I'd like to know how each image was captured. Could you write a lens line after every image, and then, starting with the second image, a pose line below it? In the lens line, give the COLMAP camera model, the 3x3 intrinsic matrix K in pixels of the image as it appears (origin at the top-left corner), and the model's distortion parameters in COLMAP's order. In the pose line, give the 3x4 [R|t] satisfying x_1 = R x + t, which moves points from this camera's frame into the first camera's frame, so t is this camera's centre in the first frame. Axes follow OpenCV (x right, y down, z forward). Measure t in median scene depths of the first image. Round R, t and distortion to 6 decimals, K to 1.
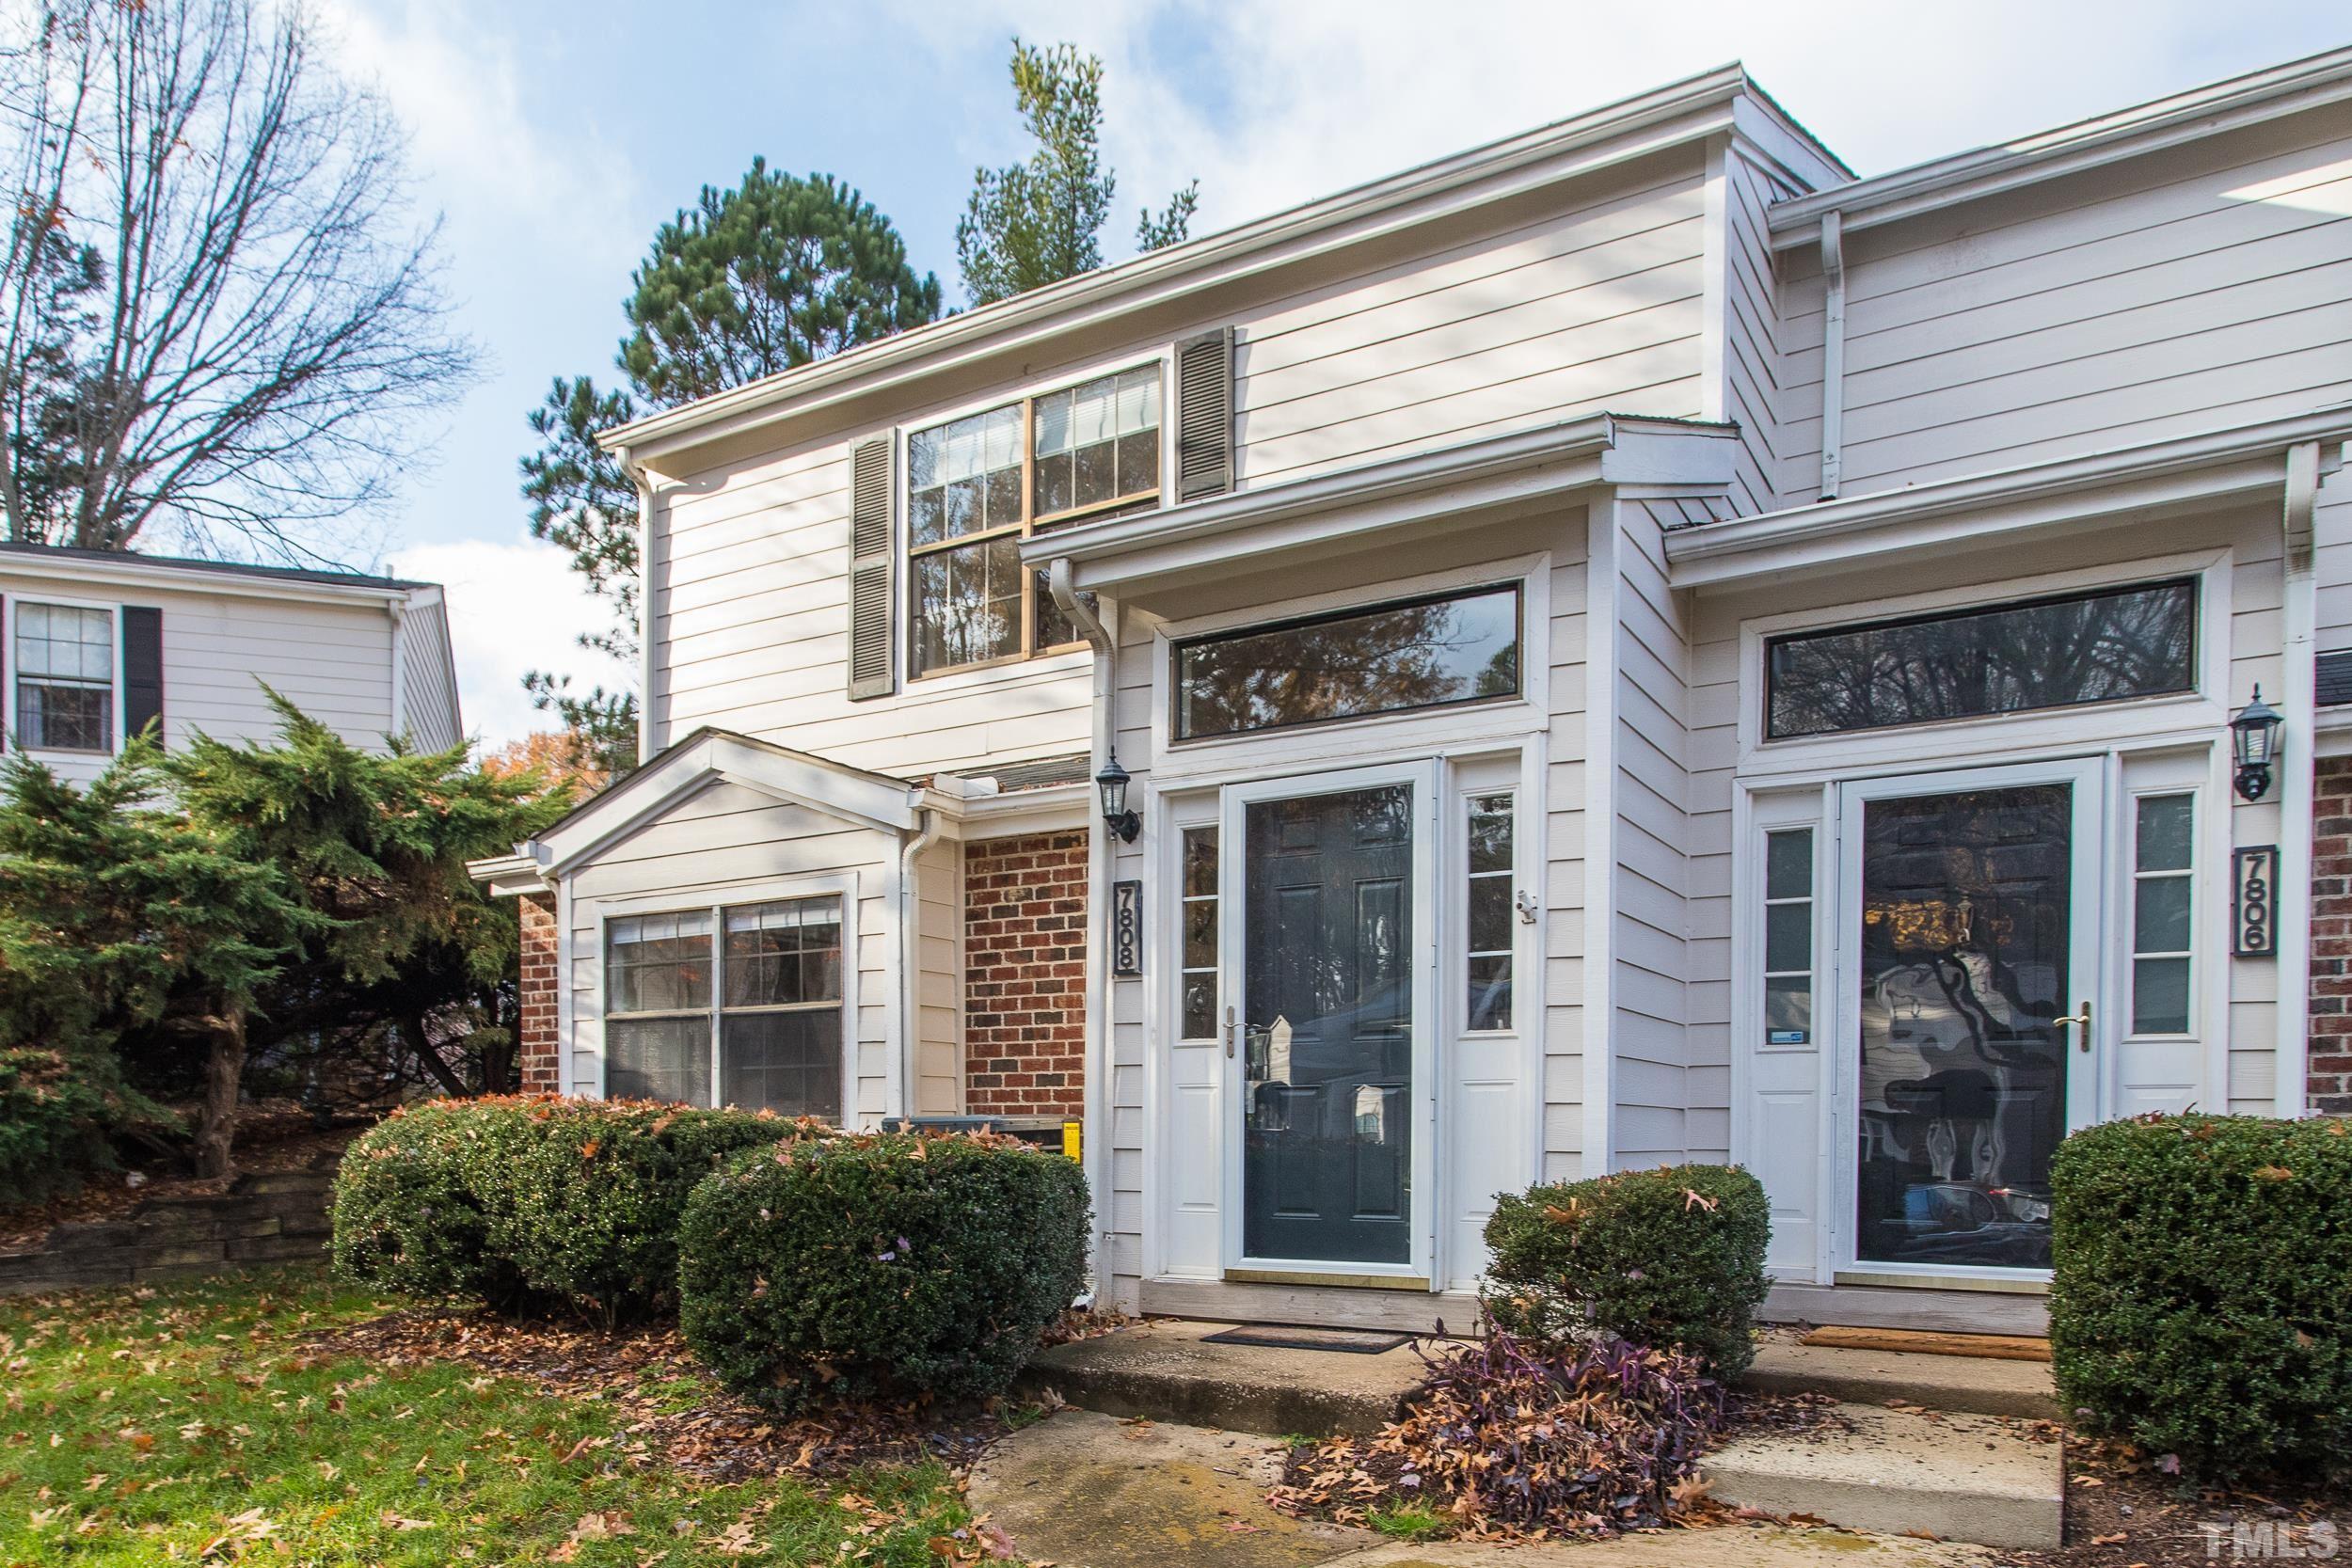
lens RADIAL K [[1088.5, 0, 1168.5], [0, 1088.5, 776.2], [0, 0, 1]] dist [-0.000445, 0.000014]
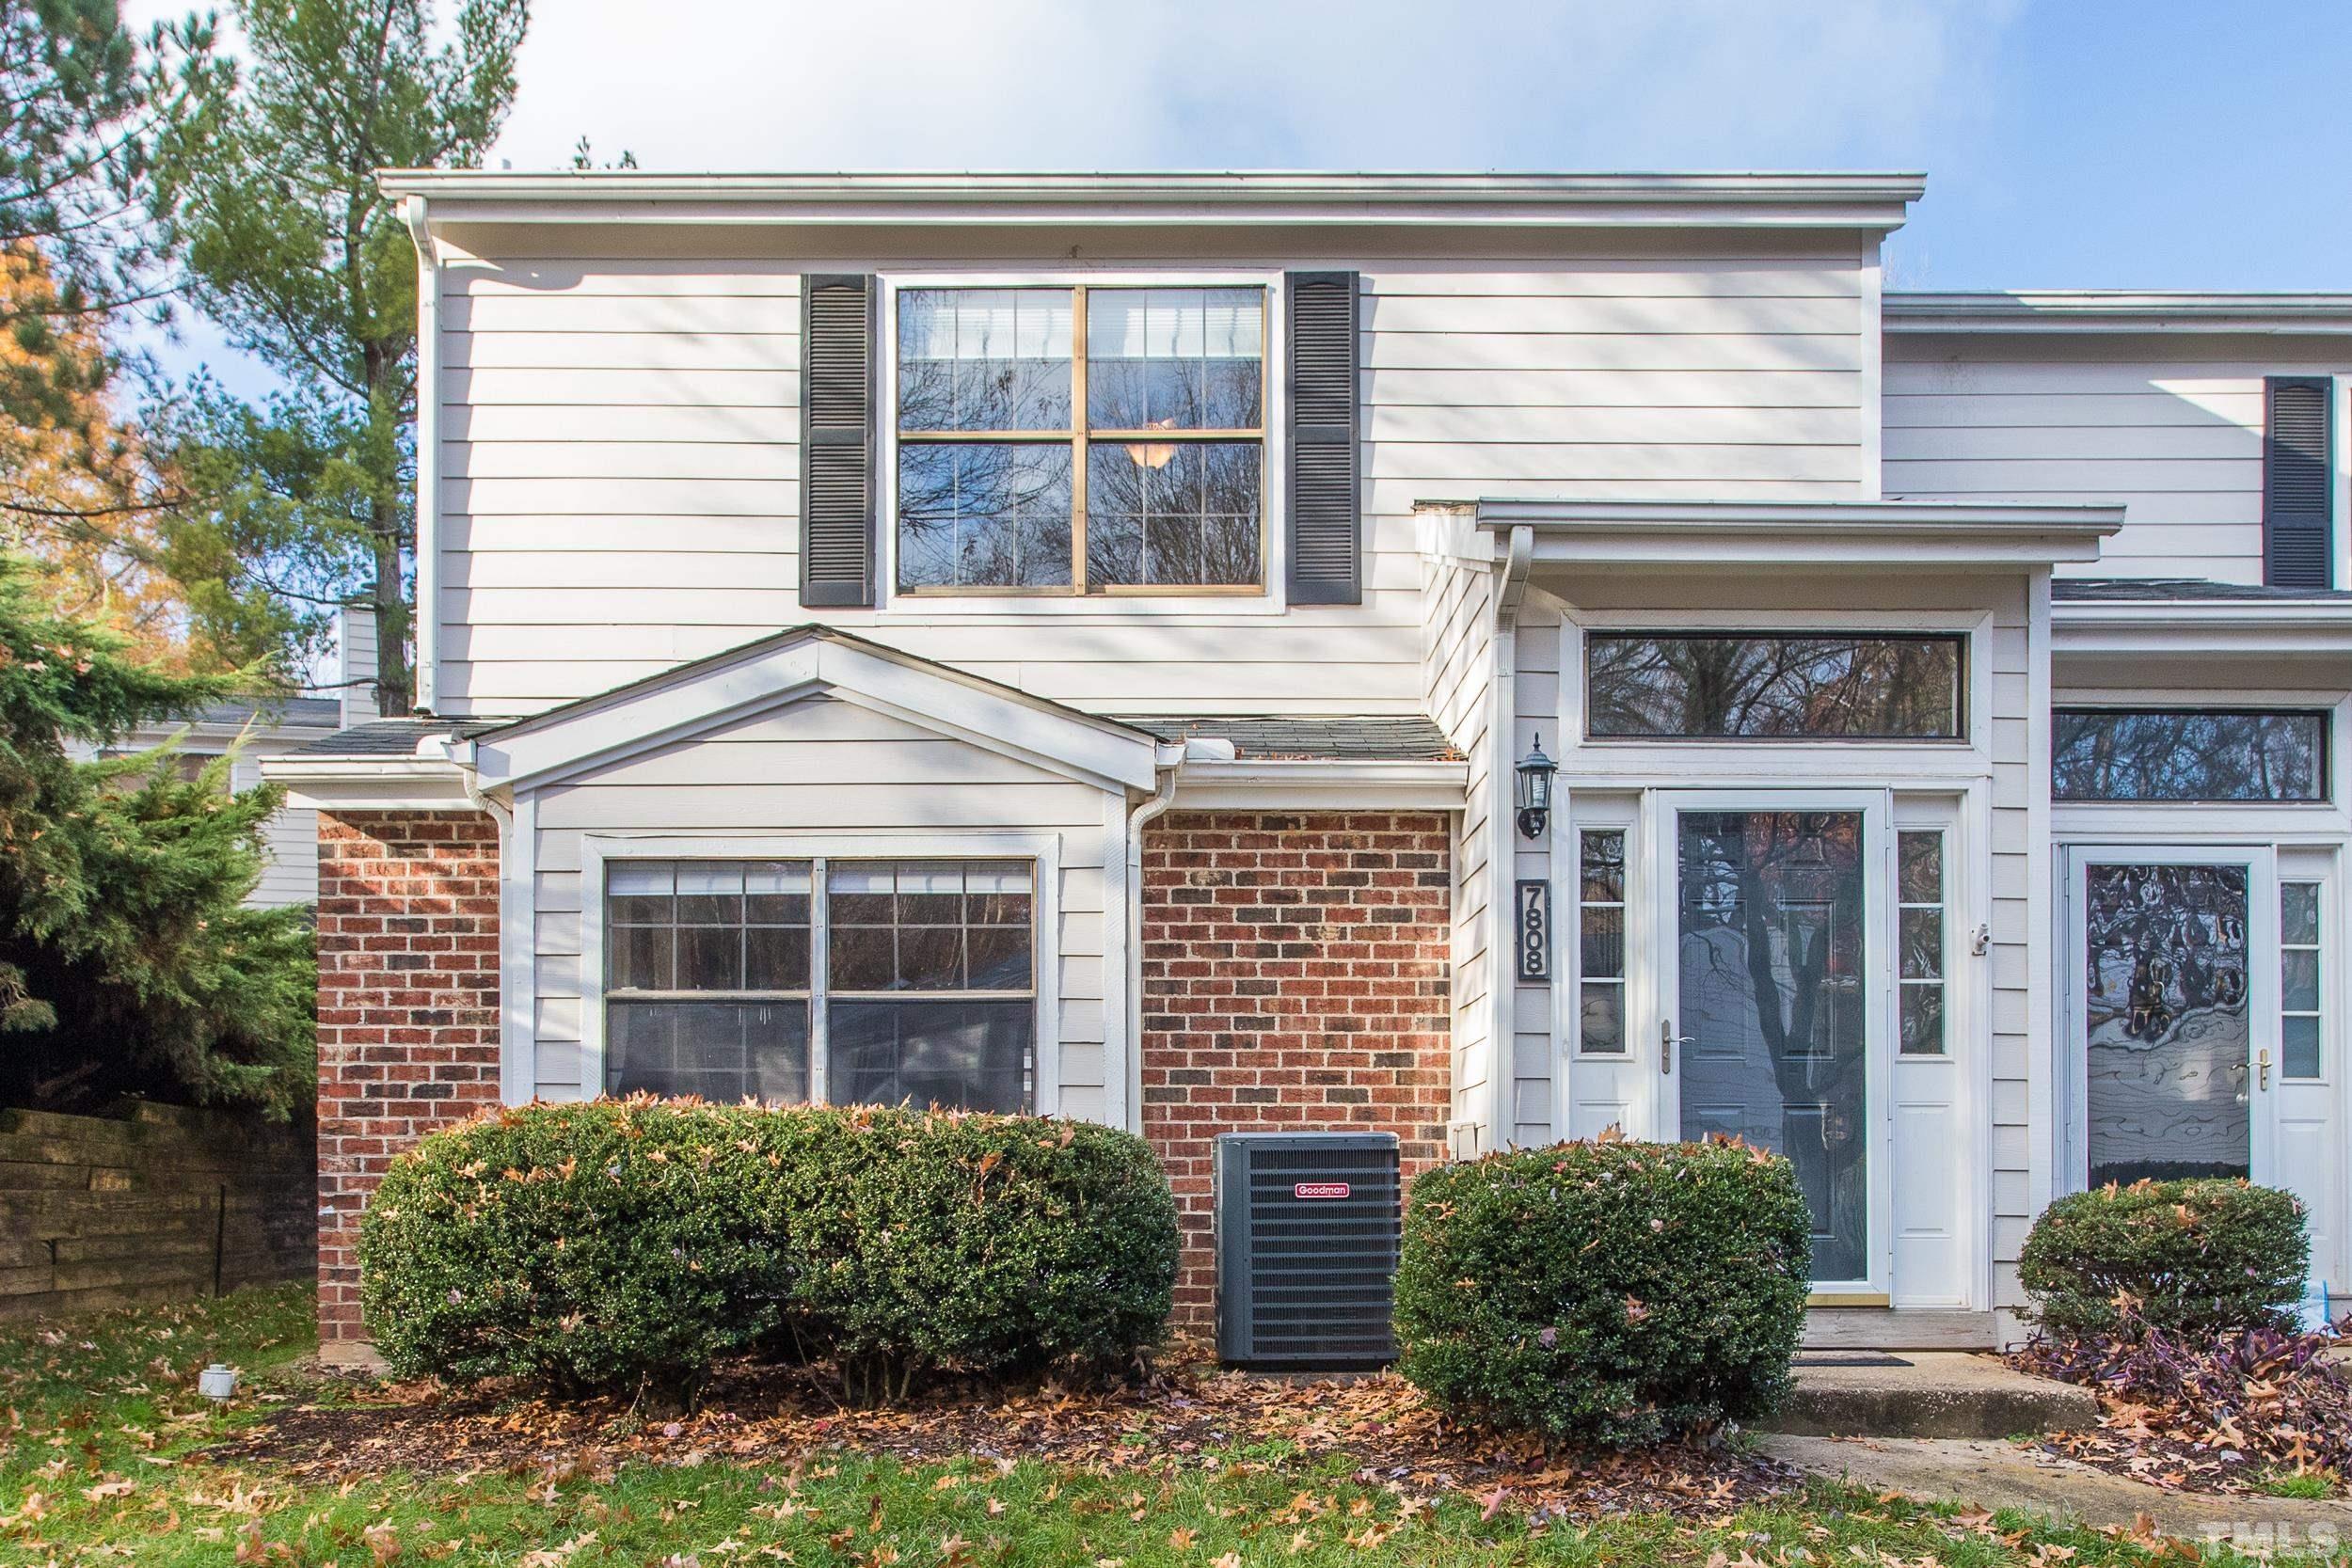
lens RADIAL K [[1284.0, 0, 1177.1], [0, 1284.0, 720.5], [0, 0, 1]] dist [-0.000363, -0.000190]
pose [[0.927171, 0.128485, 0.351917, -0.539698], [-0.119133, 0.991708, -0.048201, 0.038065], [-0.355192, 0.002766, 0.934789, 0.062689]]
